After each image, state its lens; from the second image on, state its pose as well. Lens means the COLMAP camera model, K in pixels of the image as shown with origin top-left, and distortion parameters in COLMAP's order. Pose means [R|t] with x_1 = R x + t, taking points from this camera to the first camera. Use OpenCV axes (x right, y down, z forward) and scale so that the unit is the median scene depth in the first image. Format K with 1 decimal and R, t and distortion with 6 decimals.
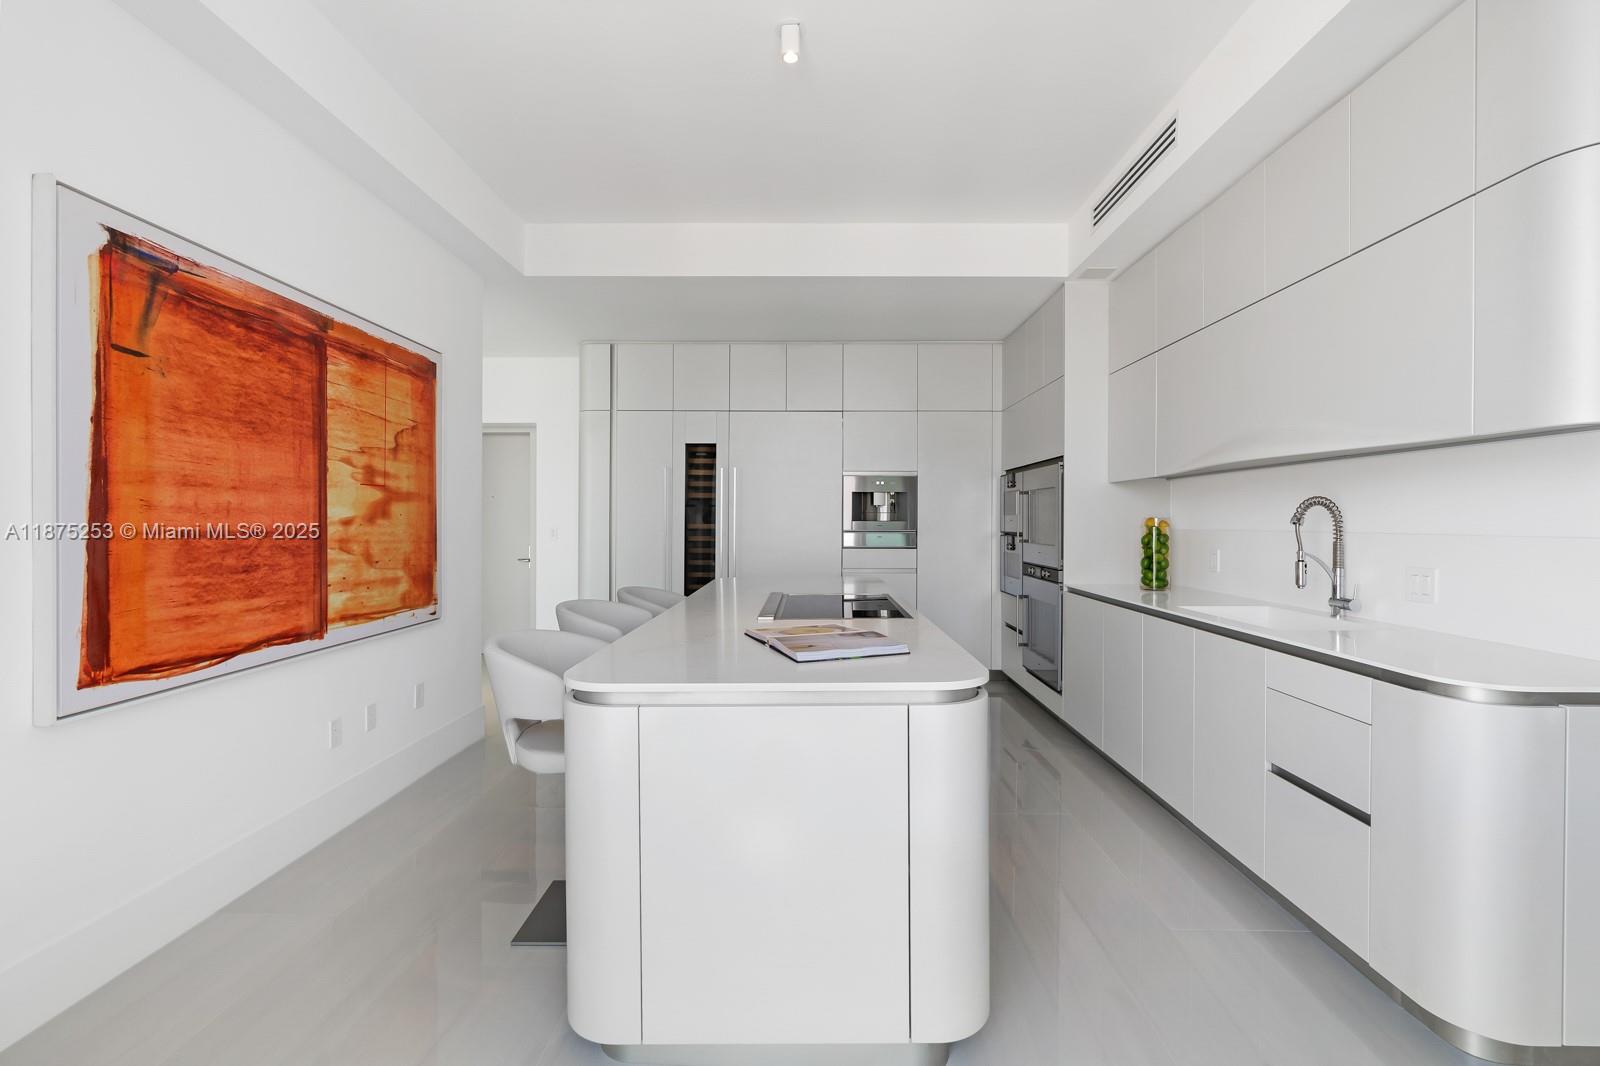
lens RADIAL K [[718.8, 0, 807.9], [0, 718.8, 527.5], [0, 0, 1]] dist [-0.003921, 0.004018]
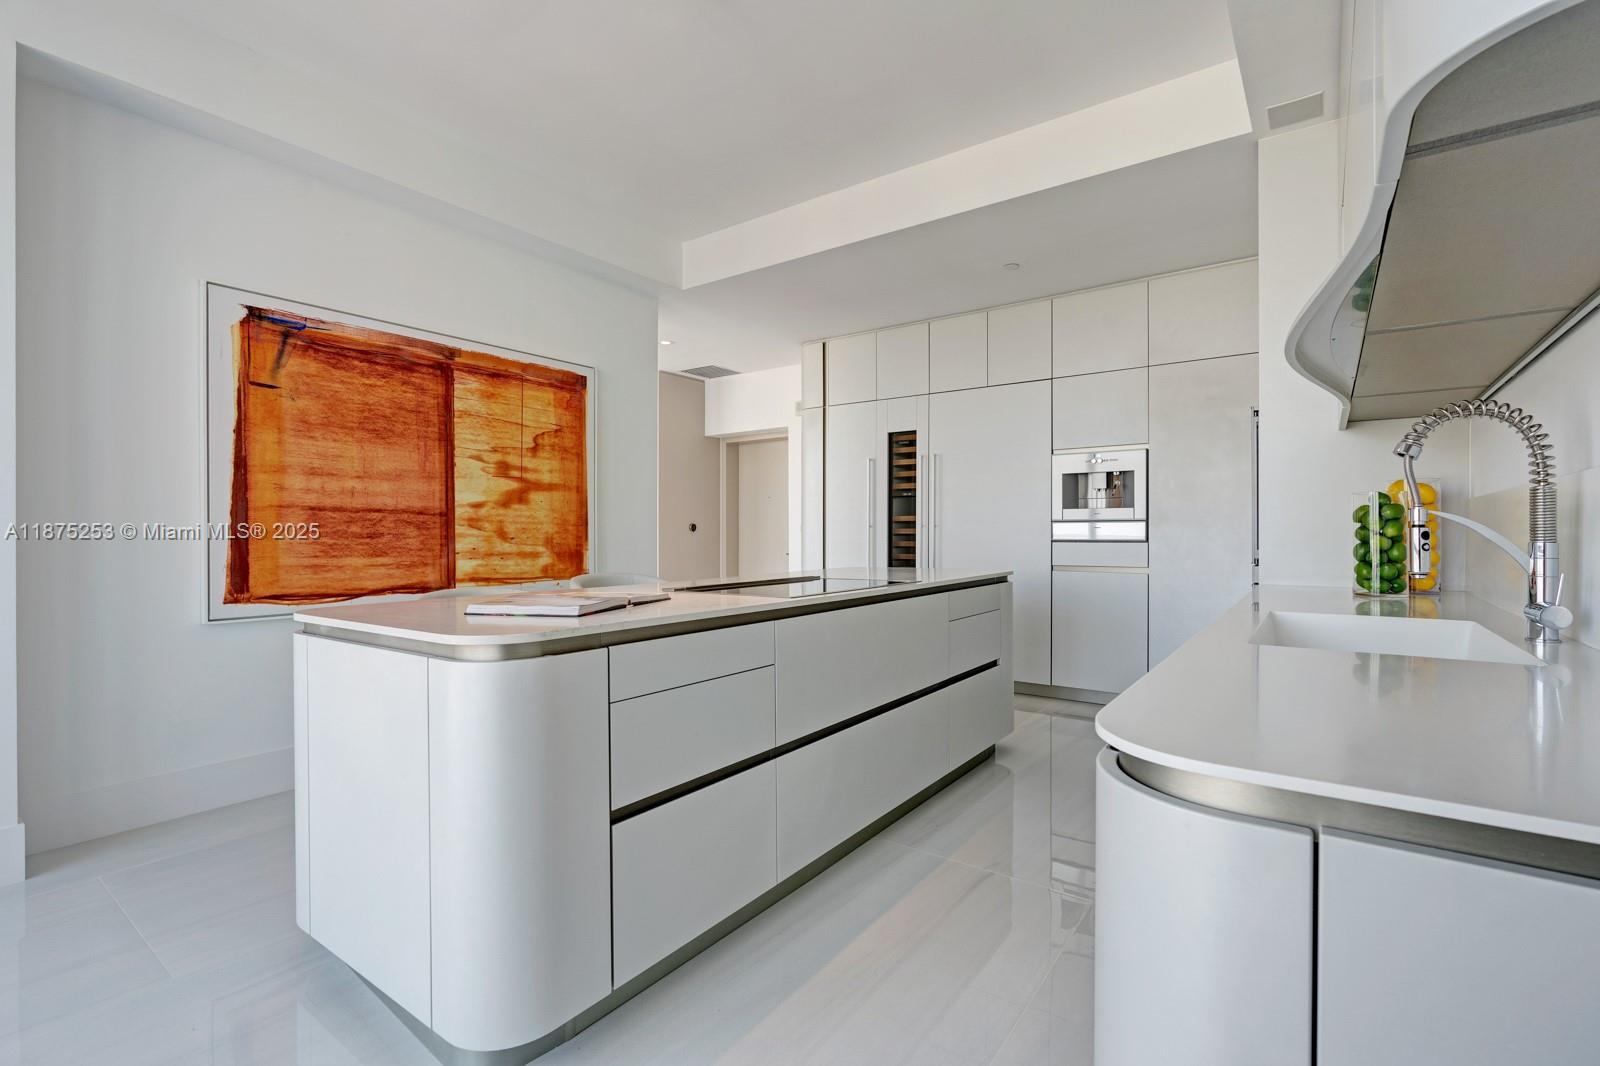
lens RADIAL K [[718.8, 0, 803.3], [0, 718.8, 537.5], [0, 0, 1]] dist [-0.003921, 0.004018]
pose [[0.816732, 0.000164, -0.577017, 0.626724], [-0.001764, 0.999996, -0.002213, 0.056018], [0.577015, 0.002825, 0.816729, 0.308545]]
